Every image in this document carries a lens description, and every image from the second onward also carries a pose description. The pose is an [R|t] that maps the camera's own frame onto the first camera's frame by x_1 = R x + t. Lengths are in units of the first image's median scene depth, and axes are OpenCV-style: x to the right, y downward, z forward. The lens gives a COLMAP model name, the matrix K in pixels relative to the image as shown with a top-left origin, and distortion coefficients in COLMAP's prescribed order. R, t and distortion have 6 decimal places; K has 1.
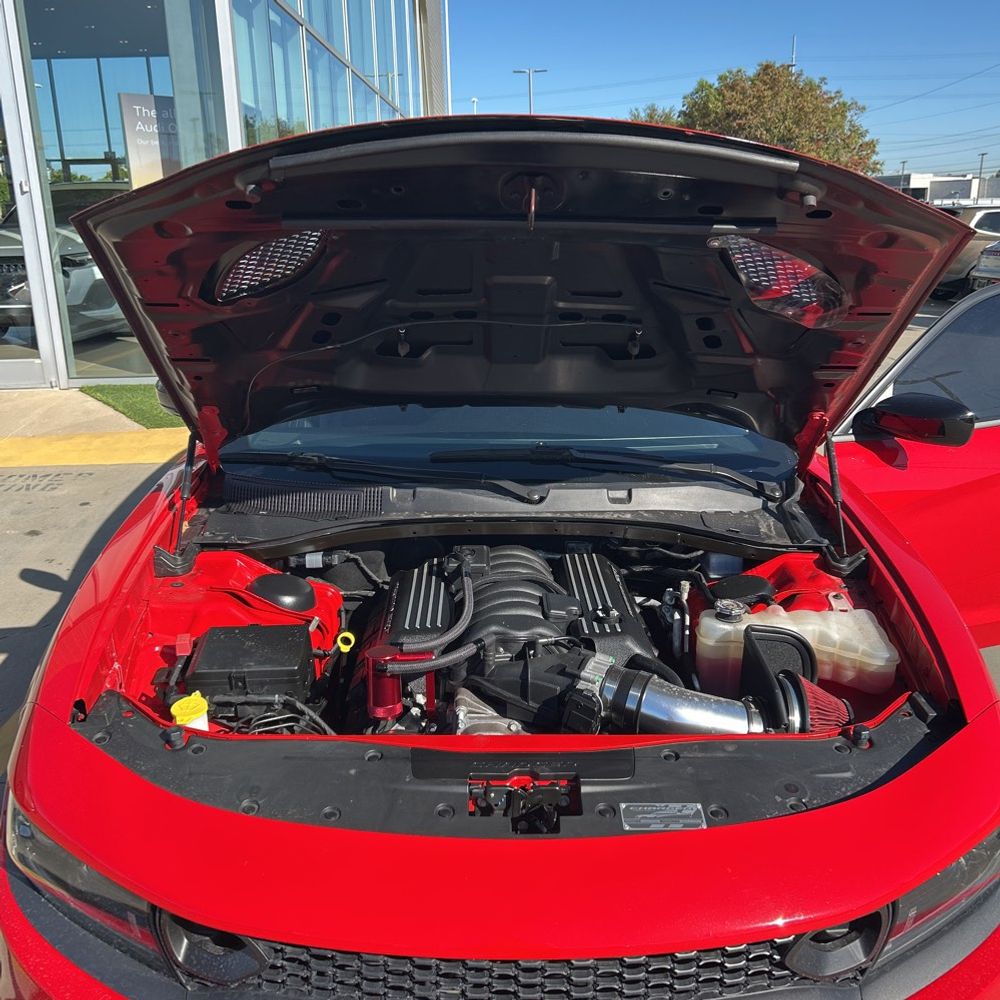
lens RADIAL K [[1011.8, 0, 527.8], [0, 1011.8, 493.9], [0, 0, 1]] dist [0.006682, 0.000000]
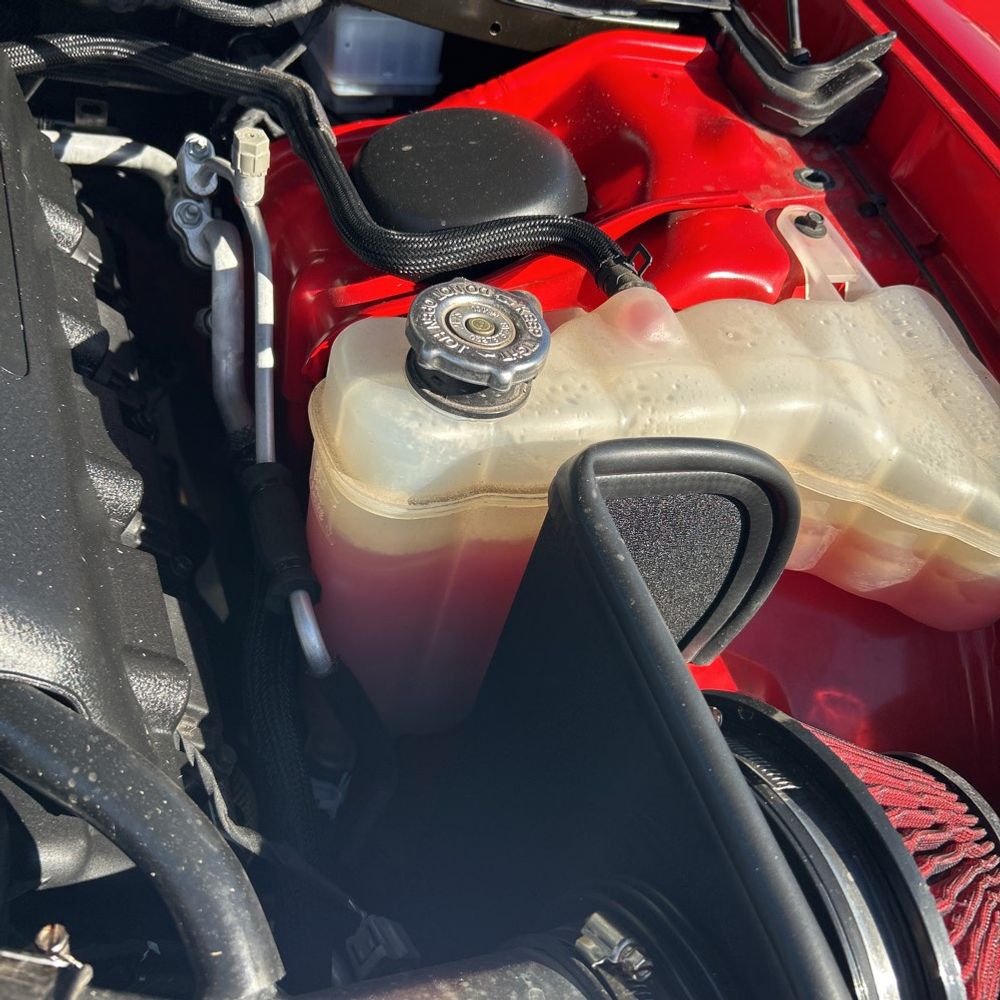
lens RADIAL K [[1011.8, 0, 492.8], [0, 1011.8, 500.4], [0, 0, 1]] dist [0.006682, 0.000000]
pose [[0.931856, -0.098258, 0.349271, 0.115879], [-0.094107, 0.864235, 0.494208, 0.036225], [-0.350412, -0.493400, 0.796095, 0.744791]]
